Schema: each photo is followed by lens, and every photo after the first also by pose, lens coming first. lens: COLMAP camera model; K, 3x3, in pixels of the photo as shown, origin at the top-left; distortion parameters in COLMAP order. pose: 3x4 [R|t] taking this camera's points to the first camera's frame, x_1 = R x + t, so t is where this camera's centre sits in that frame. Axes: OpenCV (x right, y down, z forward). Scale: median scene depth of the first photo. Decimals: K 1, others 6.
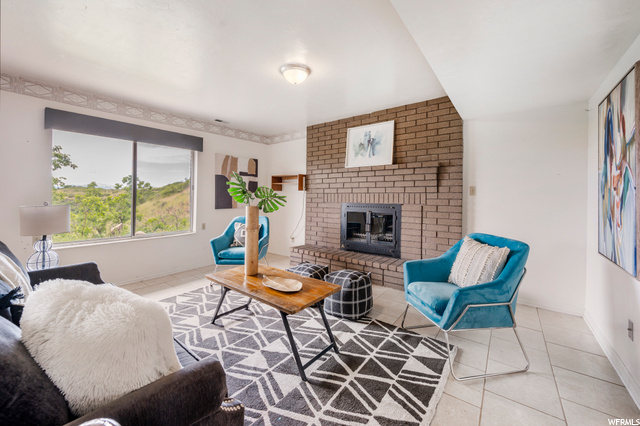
lens RADIAL K [[258.3, 0, 326.3], [0, 258.3, 194.6], [0, 0, 1]] dist [-0.000469, 0.000271]
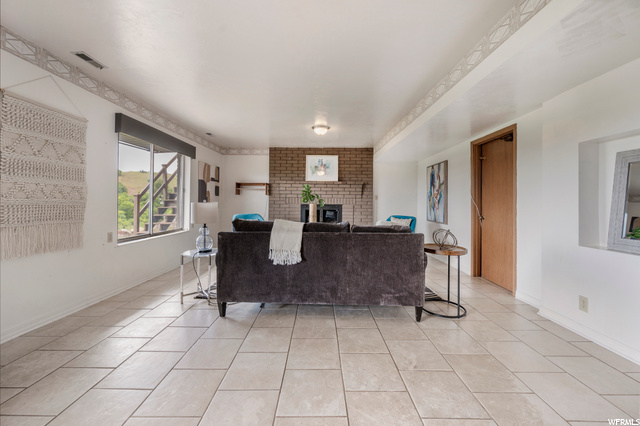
lens RADIAL K [[258.3, 0, 320.6], [0, 258.3, 201.8], [0, 0, 1]] dist [-0.000469, 0.000271]
pose [[0.801045, 0.009578, 0.598528, -0.761066], [-0.011582, 0.999933, -0.000500, 0.018969], [-0.598493, -0.006531, 0.801102, -0.270985]]
